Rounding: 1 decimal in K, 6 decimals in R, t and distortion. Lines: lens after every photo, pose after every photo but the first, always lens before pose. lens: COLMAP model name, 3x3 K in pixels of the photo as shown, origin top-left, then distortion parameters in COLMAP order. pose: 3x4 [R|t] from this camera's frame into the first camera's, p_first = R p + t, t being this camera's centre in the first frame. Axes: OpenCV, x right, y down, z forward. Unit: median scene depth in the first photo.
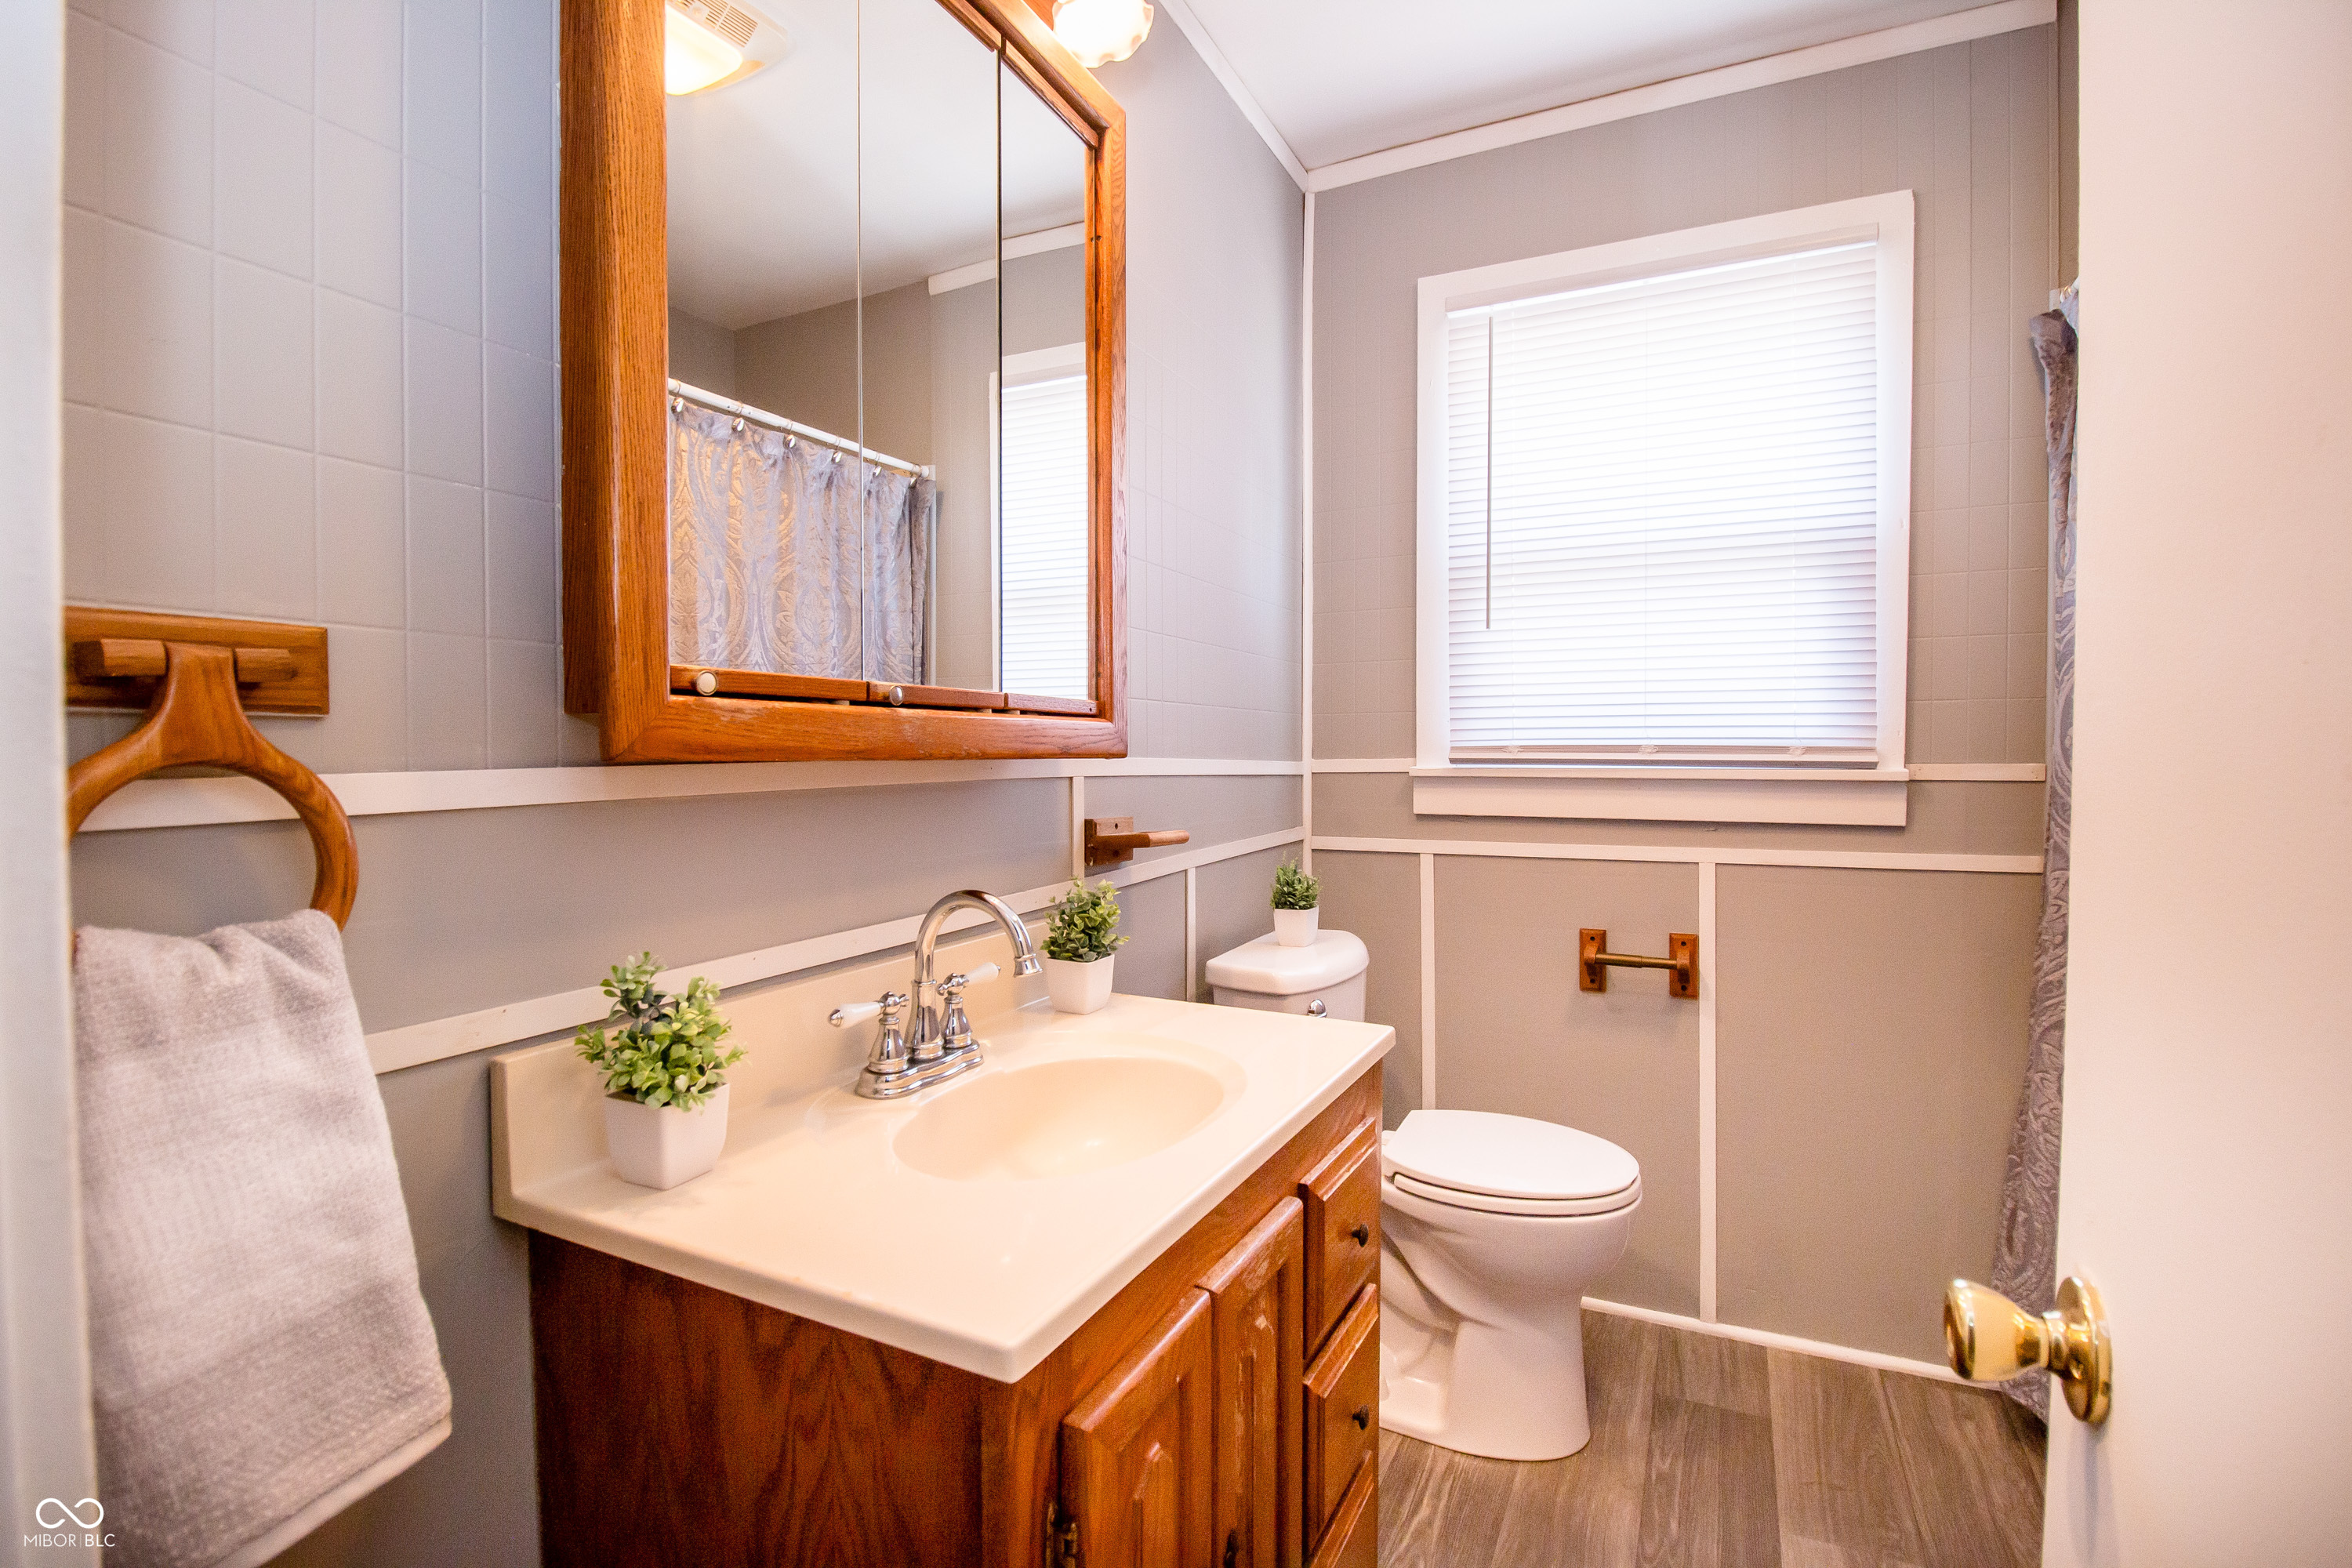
lens RADIAL K [[1072.5, 0, 1176.0], [0, 1072.5, 784.0], [0, 0, 1]] dist [-0.000141, -0.012861]
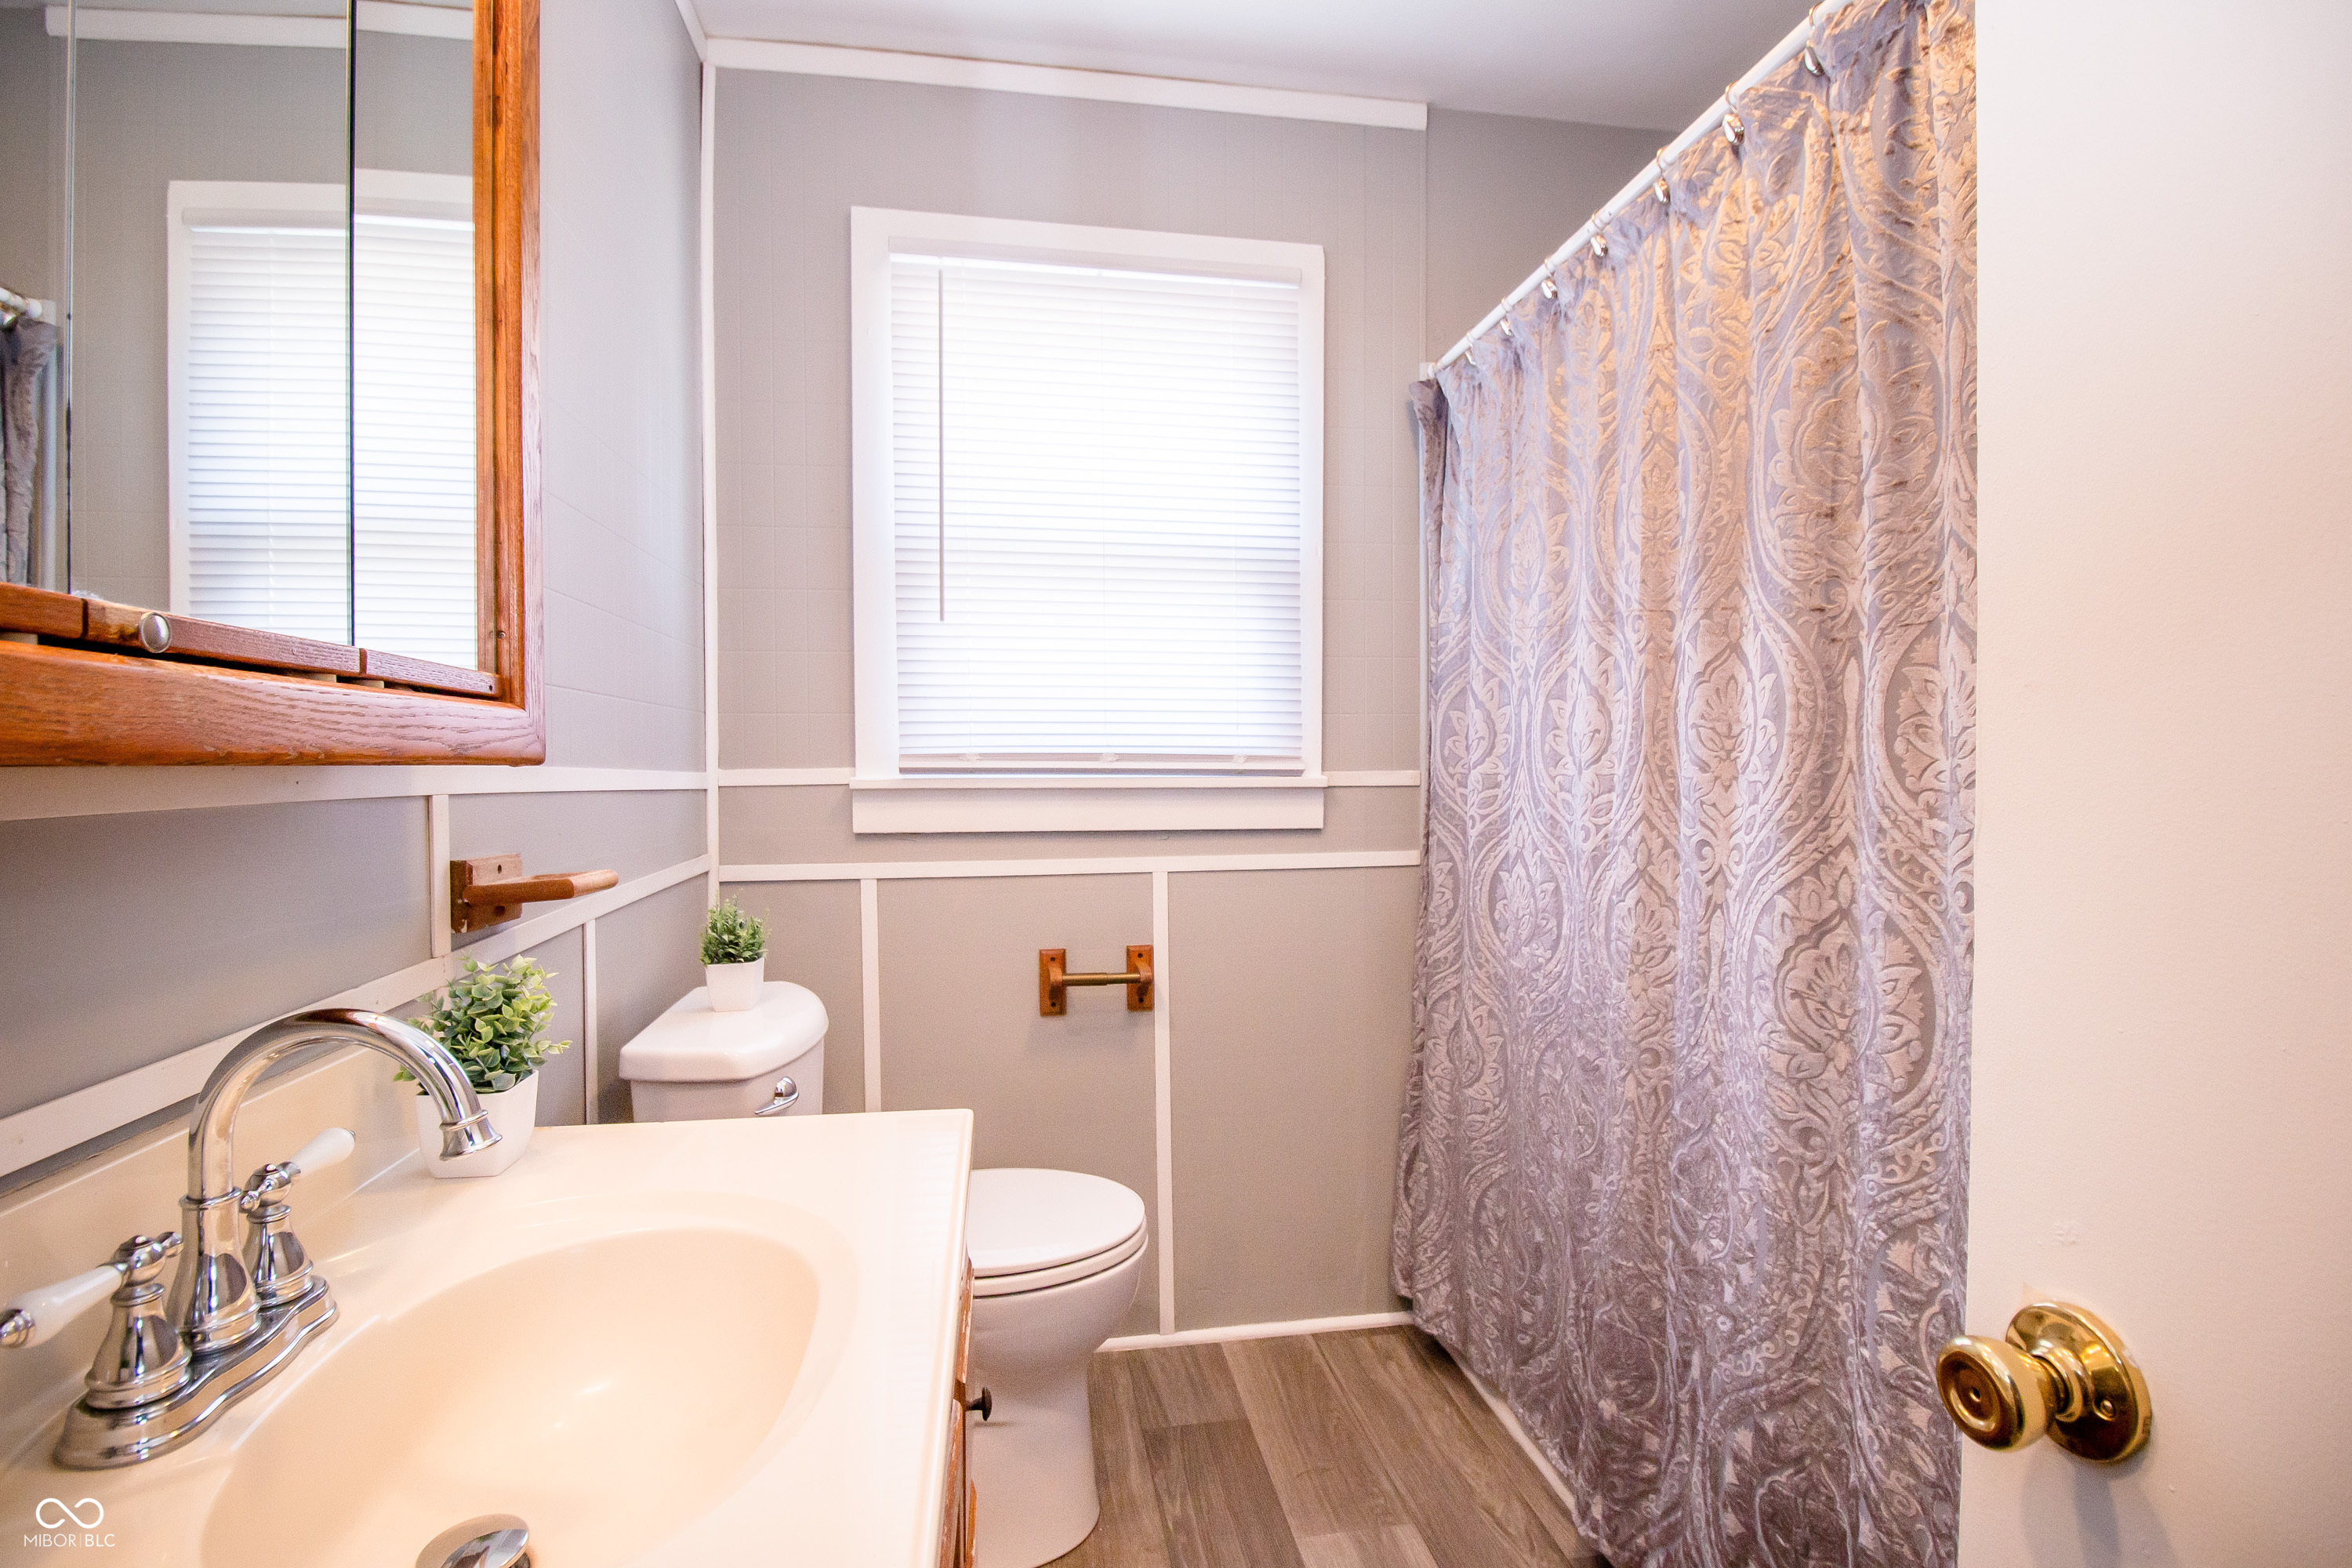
lens RADIAL K [[1114.6, 0, 1209.2], [0, 1114.6, 784.2], [0, 0, 1]] dist [0.001293, -0.011737]
pose [[0.814580, -0.010902, 0.579948, -0.079969], [0.017566, 0.999828, -0.005877, -0.001021], [-0.579785, 0.014974, 0.814632, 0.153862]]
